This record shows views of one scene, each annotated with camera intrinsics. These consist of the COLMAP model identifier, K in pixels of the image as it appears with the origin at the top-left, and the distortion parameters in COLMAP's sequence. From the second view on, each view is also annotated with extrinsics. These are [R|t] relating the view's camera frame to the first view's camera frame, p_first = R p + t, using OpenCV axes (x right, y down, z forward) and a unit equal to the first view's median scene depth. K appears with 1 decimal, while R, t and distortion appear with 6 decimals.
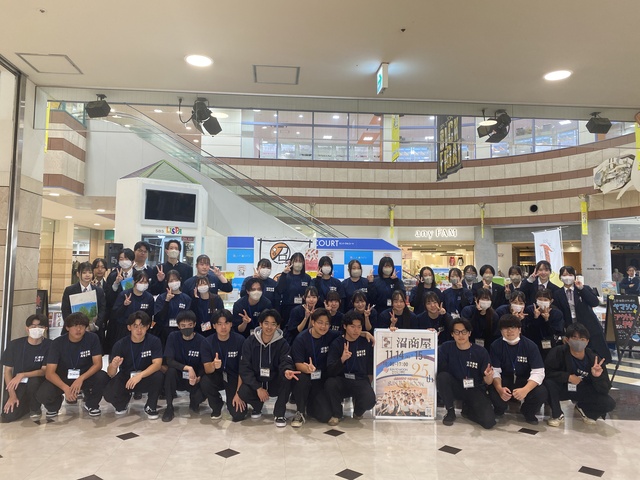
lens RADIAL K [[488.1, 0, 299.7], [0, 488.1, 238.2], [0, 0, 1]] dist [0.103961, -0.135589]
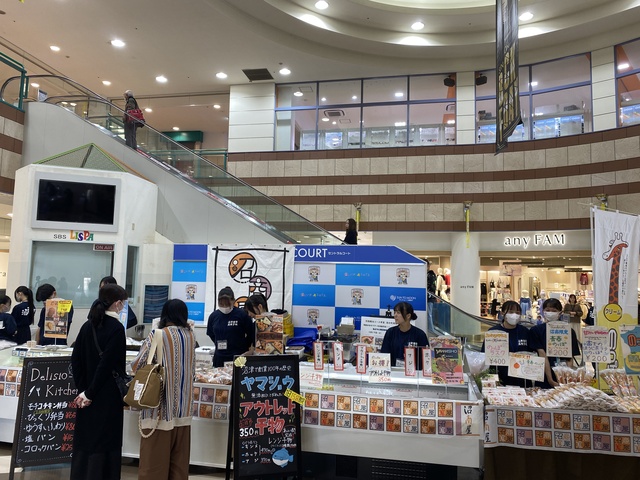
lens RADIAL K [[488.1, 0, 299.7], [0, 488.1, 238.2], [0, 0, 1]] dist [0.103961, -0.135589]
pose [[0.962516, -0.011702, -0.270971, 0.224598], [0.004162, 0.999588, -0.028383, 0.008824], [0.271191, 0.026191, 0.962169, 0.345822]]
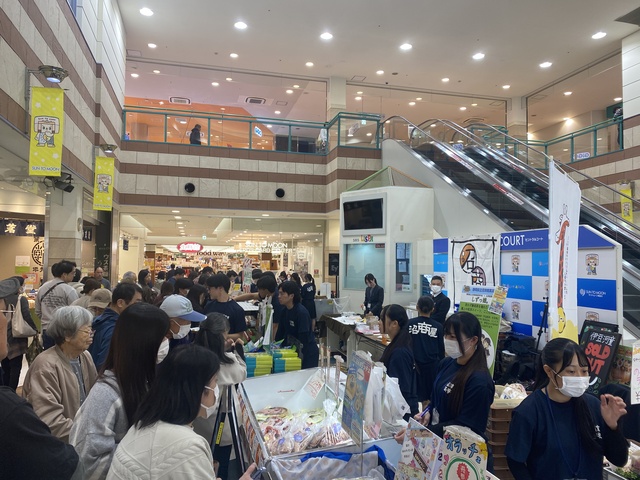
lens RADIAL K [[488.1, 0, 299.7], [0, 488.1, 238.2], [0, 0, 1]] dist [0.103961, -0.135589]
pose [[0.154475, -0.059052, -0.986230, 0.629607], [0.052069, 0.997312, -0.051560, 0.025100], [0.986624, -0.043388, 0.157134, 0.636069]]
